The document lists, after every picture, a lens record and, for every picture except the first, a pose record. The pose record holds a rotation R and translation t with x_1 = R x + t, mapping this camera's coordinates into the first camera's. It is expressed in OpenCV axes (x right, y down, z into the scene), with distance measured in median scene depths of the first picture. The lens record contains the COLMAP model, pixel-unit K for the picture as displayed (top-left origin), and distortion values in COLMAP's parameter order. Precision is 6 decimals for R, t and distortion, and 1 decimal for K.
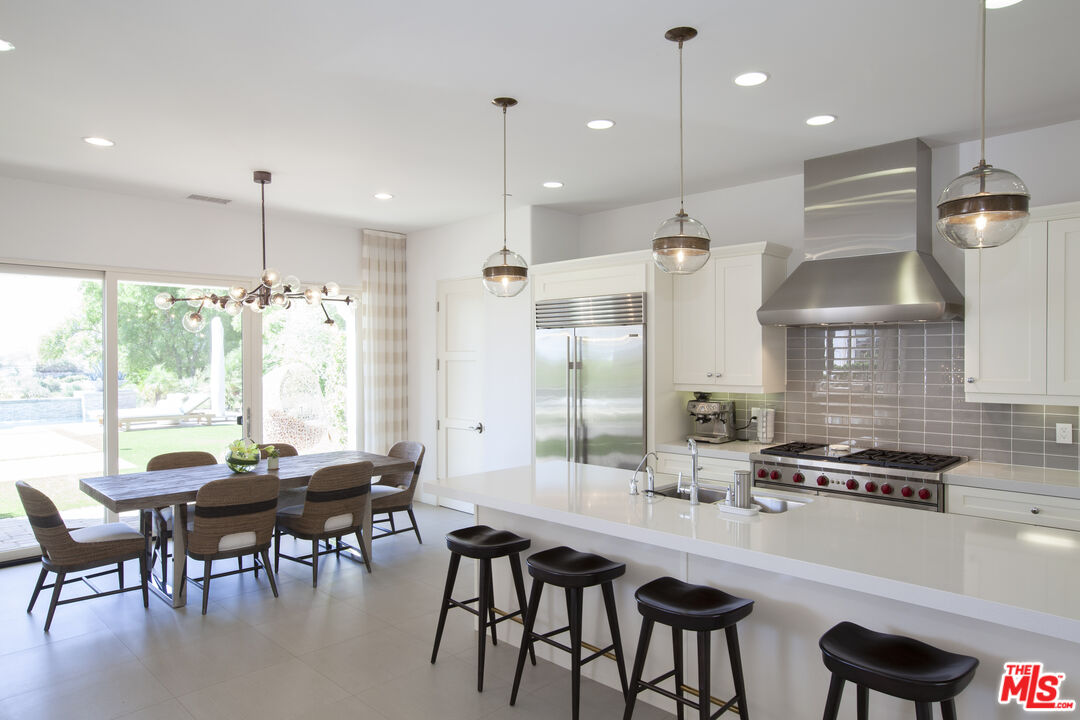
lens RADIAL K [[682.7, 0, 548.2], [0, 682.7, 363.6], [0, 0, 1]] dist [-0.002110, 0.000310]
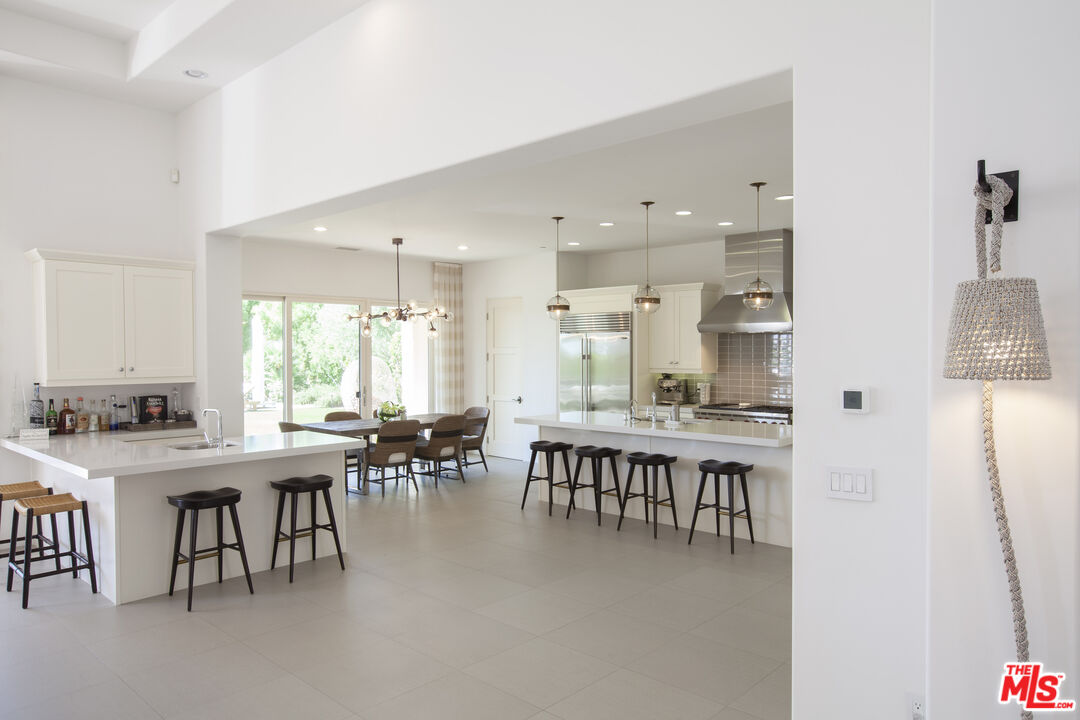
lens RADIAL K [[703.0, 0, 545.2], [0, 703.0, 358.3], [0, 0, 1]] dist [-0.000141, 0.001374]
pose [[0.999848, -0.000242, 0.017408, -0.094163], [0.000232, 1.000000, 0.000567, 0.005256], [-0.017408, -0.000563, 0.999848, -0.686057]]
